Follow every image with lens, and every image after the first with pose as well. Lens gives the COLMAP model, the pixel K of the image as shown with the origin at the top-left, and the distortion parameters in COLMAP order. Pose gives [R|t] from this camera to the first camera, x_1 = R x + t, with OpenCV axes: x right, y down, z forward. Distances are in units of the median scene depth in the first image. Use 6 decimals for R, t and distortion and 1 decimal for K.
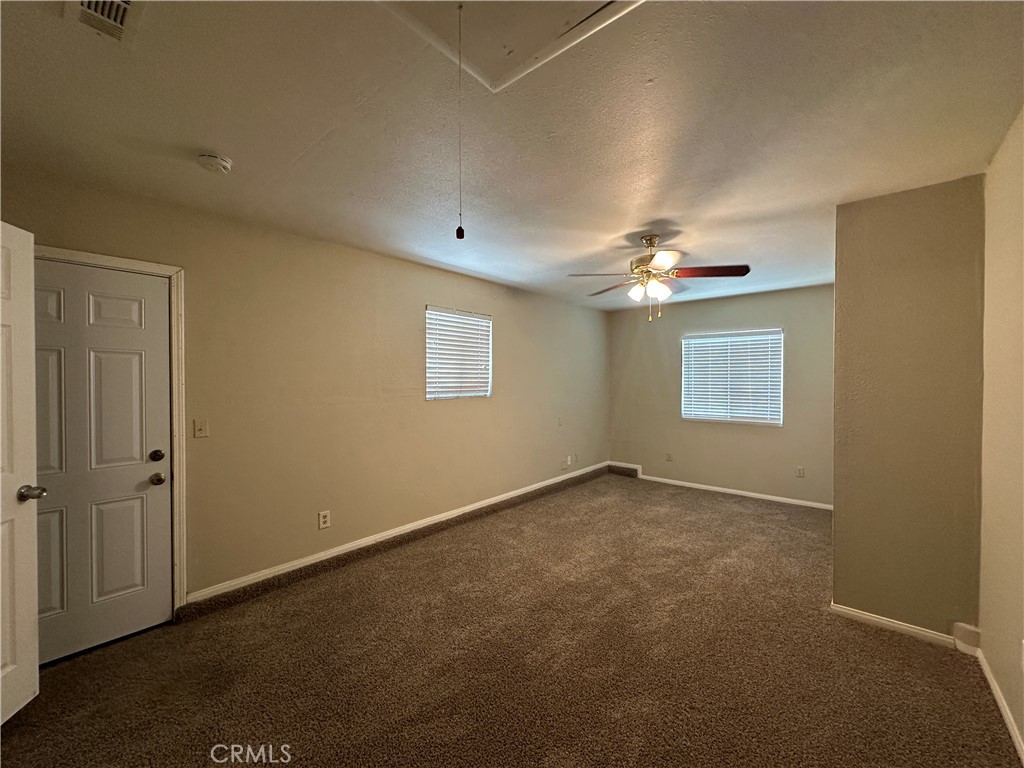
lens RADIAL K [[408.4, 0, 508.6], [0, 408.4, 384.5], [0, 0, 1]] dist [-0.002308, 0.000914]
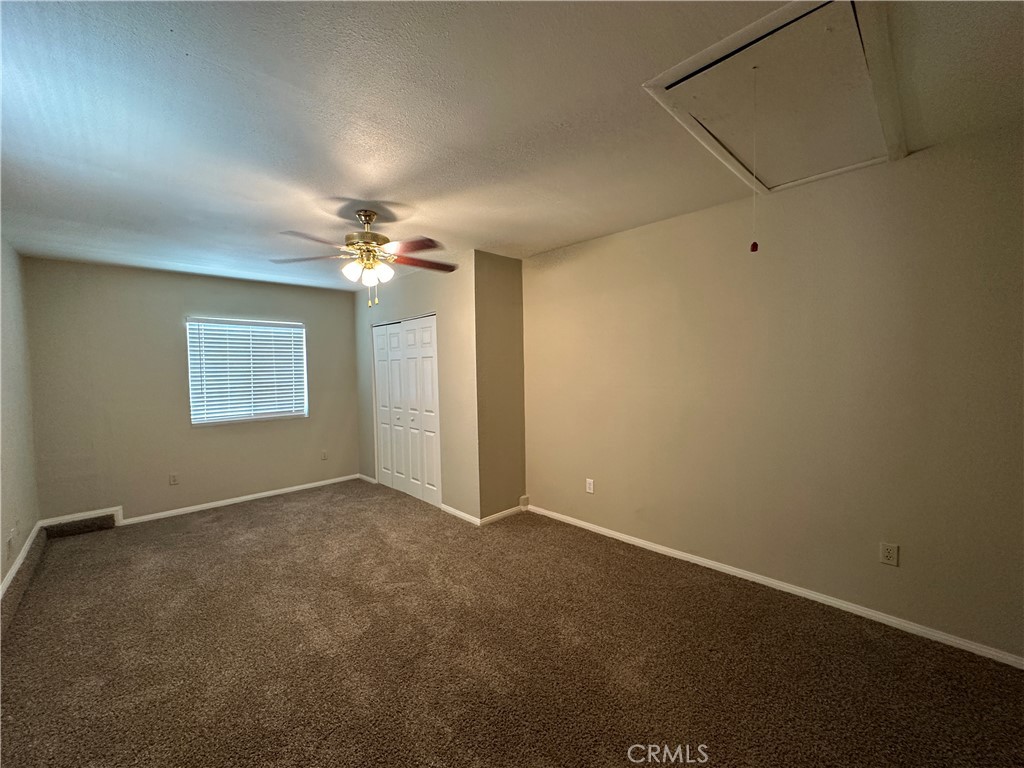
lens RADIAL K [[408.4, 0, 516.0], [0, 408.4, 385.3], [0, 0, 1]] dist [-0.002308, 0.000914]
pose [[0.090920, -0.043202, 0.994921, -0.341948], [0.033378, 0.998629, 0.040313, -0.003027], [-0.995299, 0.029543, 0.092237, 0.381613]]
